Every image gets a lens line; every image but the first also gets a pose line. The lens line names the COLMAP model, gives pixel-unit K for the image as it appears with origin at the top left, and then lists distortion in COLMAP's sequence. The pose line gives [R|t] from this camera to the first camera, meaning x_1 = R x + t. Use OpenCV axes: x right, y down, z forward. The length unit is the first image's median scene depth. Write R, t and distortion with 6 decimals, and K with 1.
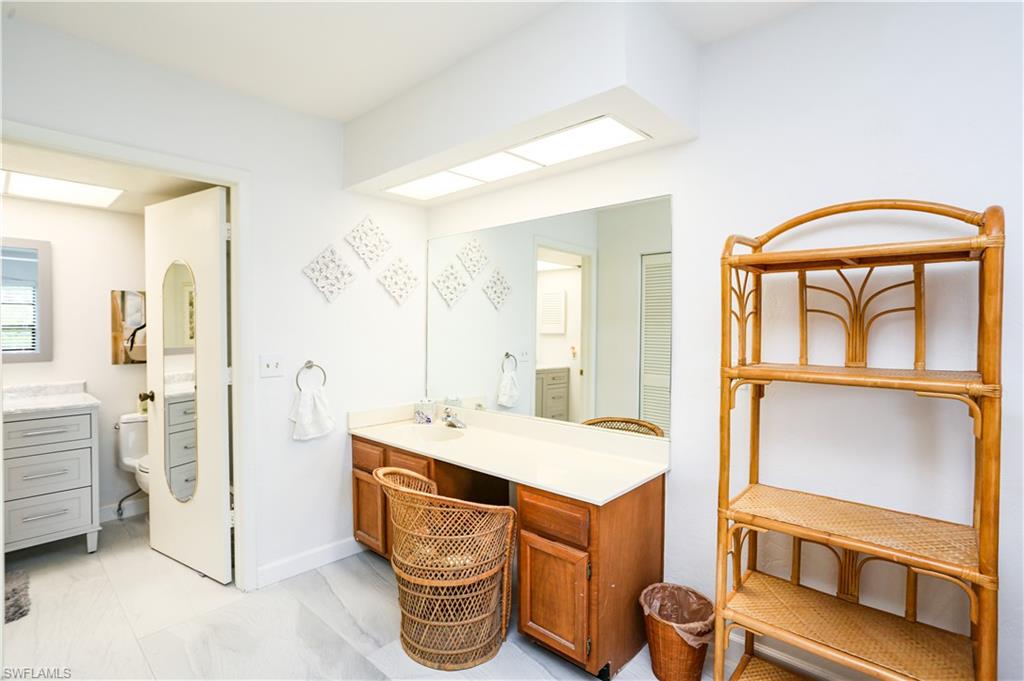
lens RADIAL K [[490.4, 0, 527.4], [0, 490.4, 333.9], [0, 0, 1]] dist [-0.038686, 0.015930]
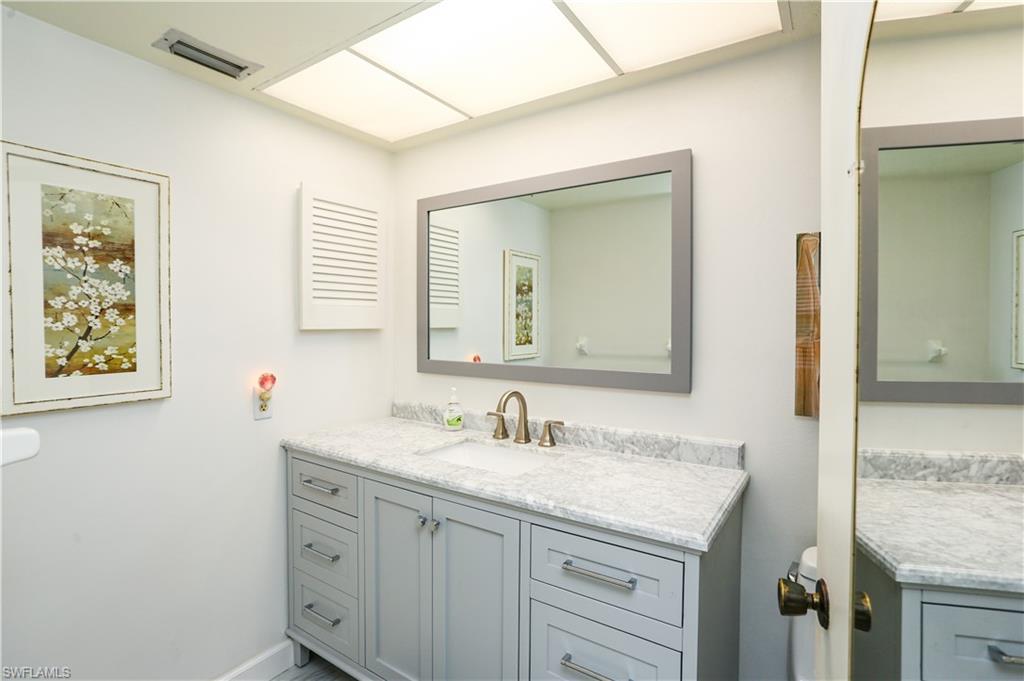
lens RADIAL K [[490.4, 0, 515.2], [0, 490.4, 331.8], [0, 0, 1]] dist [-0.038686, 0.015930]
pose [[0.142711, 0.015826, -0.989638, -0.481512], [-0.014275, 0.999801, 0.013930, -0.009668], [0.989661, 0.012139, 0.142909, 0.692932]]
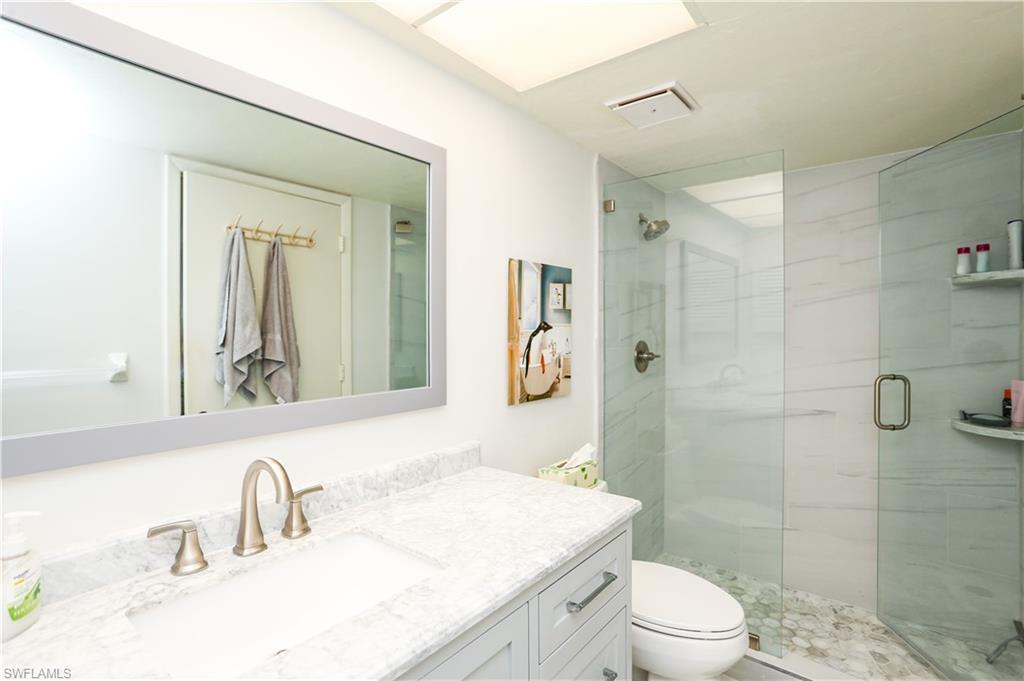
lens RADIAL K [[490.4, 0, 514.5], [0, 490.4, 341.1], [0, 0, 1]] dist [-0.038686, 0.015930]
pose [[0.997604, -0.002766, 0.069122, -0.882886], [0.002693, 0.999996, 0.001146, -0.004285], [-0.069125, -0.000957, 0.997608, 0.480491]]
